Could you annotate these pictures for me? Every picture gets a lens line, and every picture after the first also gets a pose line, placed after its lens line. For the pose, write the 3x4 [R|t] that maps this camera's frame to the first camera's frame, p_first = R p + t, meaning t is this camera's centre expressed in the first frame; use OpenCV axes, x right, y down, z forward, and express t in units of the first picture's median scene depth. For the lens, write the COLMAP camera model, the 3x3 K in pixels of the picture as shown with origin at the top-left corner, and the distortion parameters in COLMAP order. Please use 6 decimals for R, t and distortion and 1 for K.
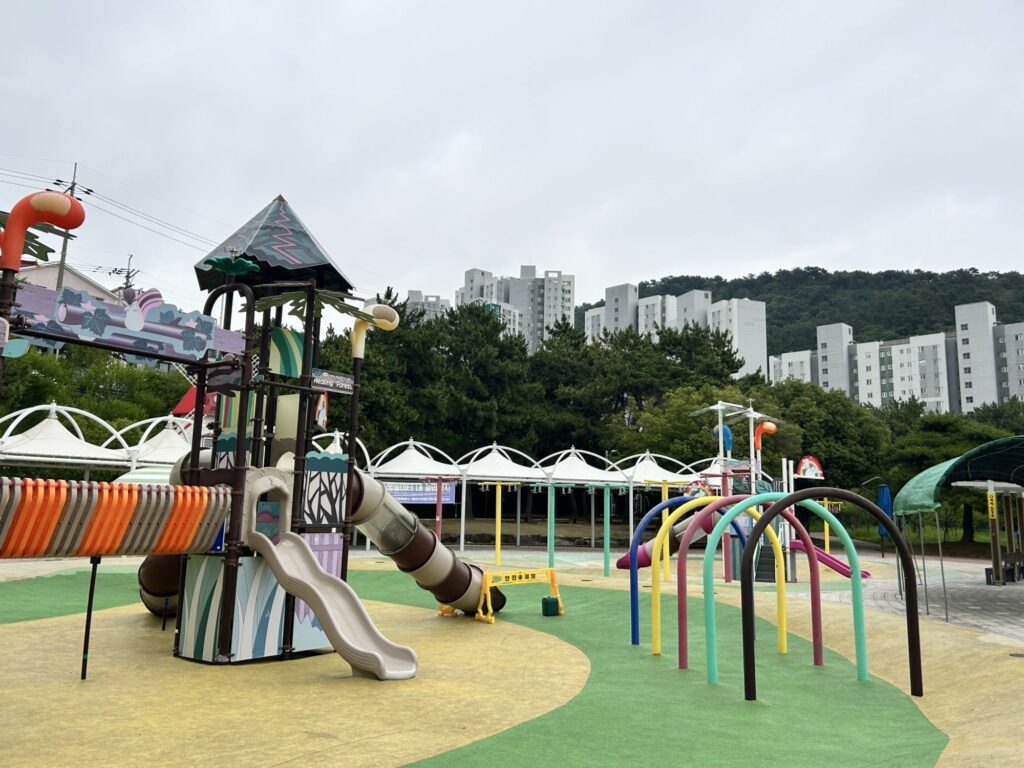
lens RADIAL K [[817.0, 0, 512.0], [0, 817.0, 384.0], [0, 0, 1]] dist [-0.004669, -0.001404]
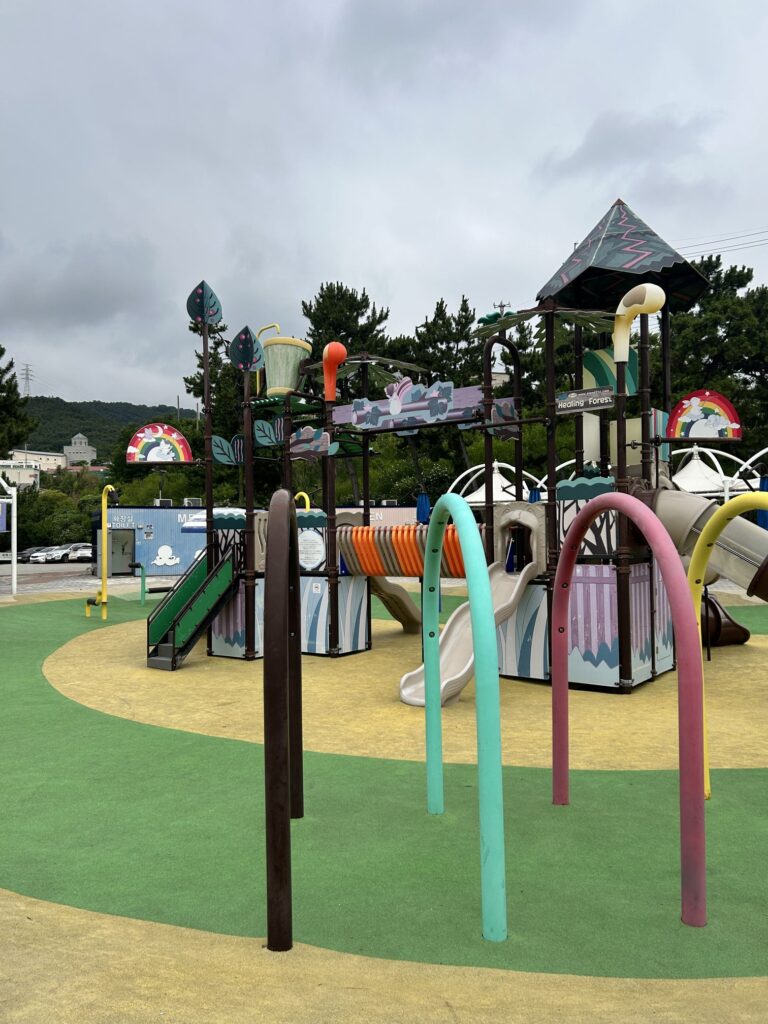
lens RADIAL K [[775.1, 0, 384.0], [0, 775.1, 512.0], [0, 0, 1]] dist [0.055136, -0.060390]
pose [[-0.052145, -0.045690, -0.997594, 0.674370], [0.170223, 0.983927, -0.053962, 0.132573], [0.984025, -0.172627, -0.043530, 0.824549]]
